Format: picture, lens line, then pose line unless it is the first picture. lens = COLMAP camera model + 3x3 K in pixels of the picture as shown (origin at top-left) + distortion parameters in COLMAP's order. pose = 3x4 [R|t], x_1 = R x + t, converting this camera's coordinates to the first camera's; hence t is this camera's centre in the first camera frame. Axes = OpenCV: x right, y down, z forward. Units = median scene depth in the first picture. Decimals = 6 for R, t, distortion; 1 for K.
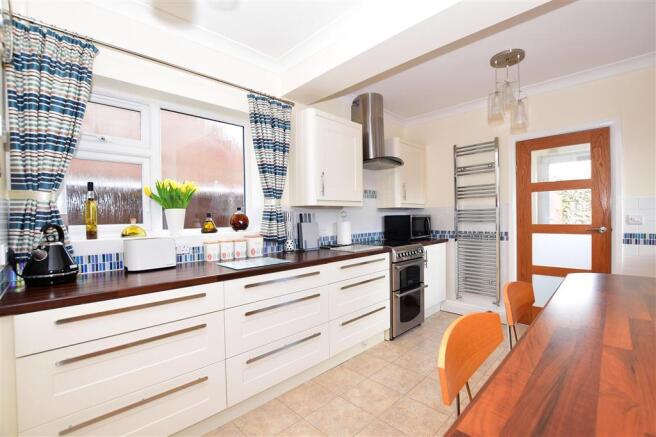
lens RADIAL K [[289.4, 0, 329.7], [0, 289.4, 220.2], [0, 0, 1]] dist [-0.035260, 0.005927]
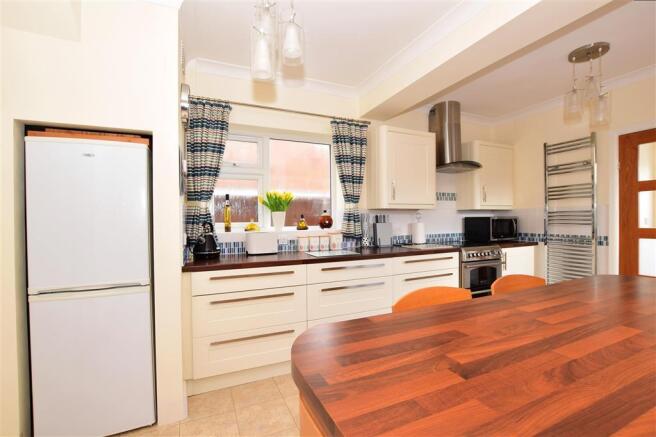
lens RADIAL K [[289.4, 0, 329.7], [0, 289.4, 220.2], [0, 0, 1]] dist [-0.035260, 0.005927]
pose [[0.936821, 0.009617, -0.349676, 0.145866], [-0.010112, 0.999949, 0.000411, -0.001361], [0.349662, 0.003151, 0.936871, -0.177586]]
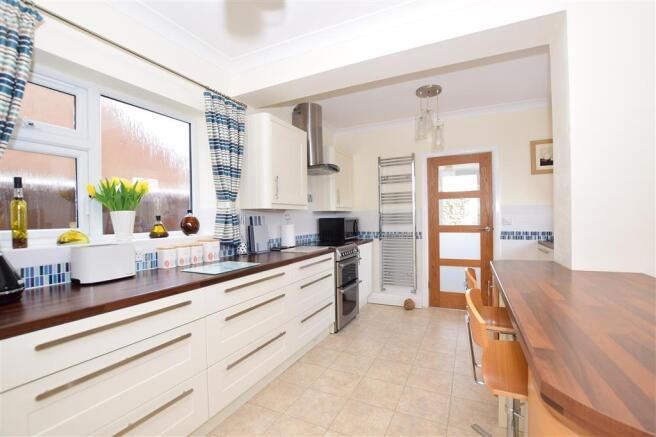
lens RADIAL K [[289.4, 0, 329.7], [0, 289.4, 220.2], [0, 0, 1]] dist [-0.035260, 0.005927]
pose [[0.943245, -0.002335, 0.332090, -0.193491], [0.005245, 0.999955, -0.007865, -0.000760], [-0.332057, 0.009160, 0.943215, -0.029480]]
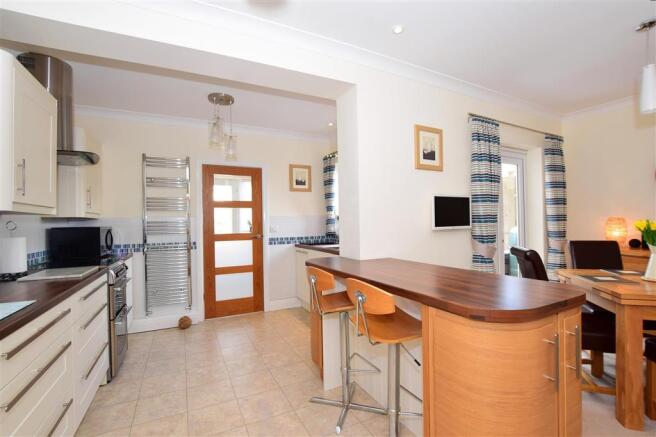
lens RADIAL K [[296.1, 0, 329.9], [0, 296.1, 220.9], [0, 0, 1]] dist [-0.027825, 0.000373]
pose [[0.309009, 0.016959, 0.950908, -0.424638], [0.023183, 0.999410, -0.025358, 0.001717], [-0.950776, 0.029881, 0.308434, 0.170719]]
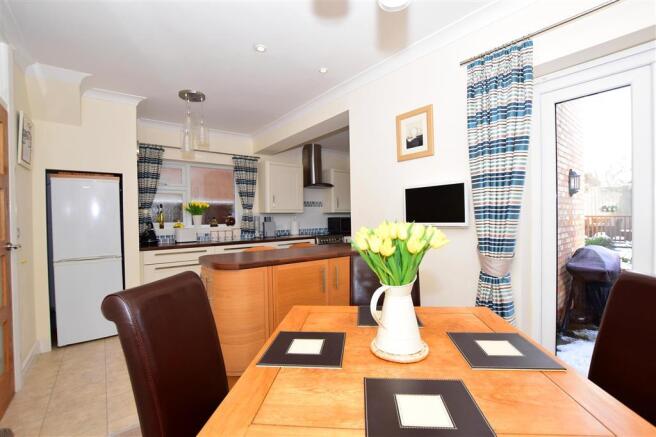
lens RADIAL K [[289.4, 0, 329.7], [0, 289.4, 220.2], [0, 0, 1]] dist [-0.035260, 0.005927]
pose [[0.993642, 0.000384, -0.112585, 0.561865], [-0.000379, 1.000000, 0.000070, -0.002697], [0.112585, -0.000027, 0.993642, -0.835277]]
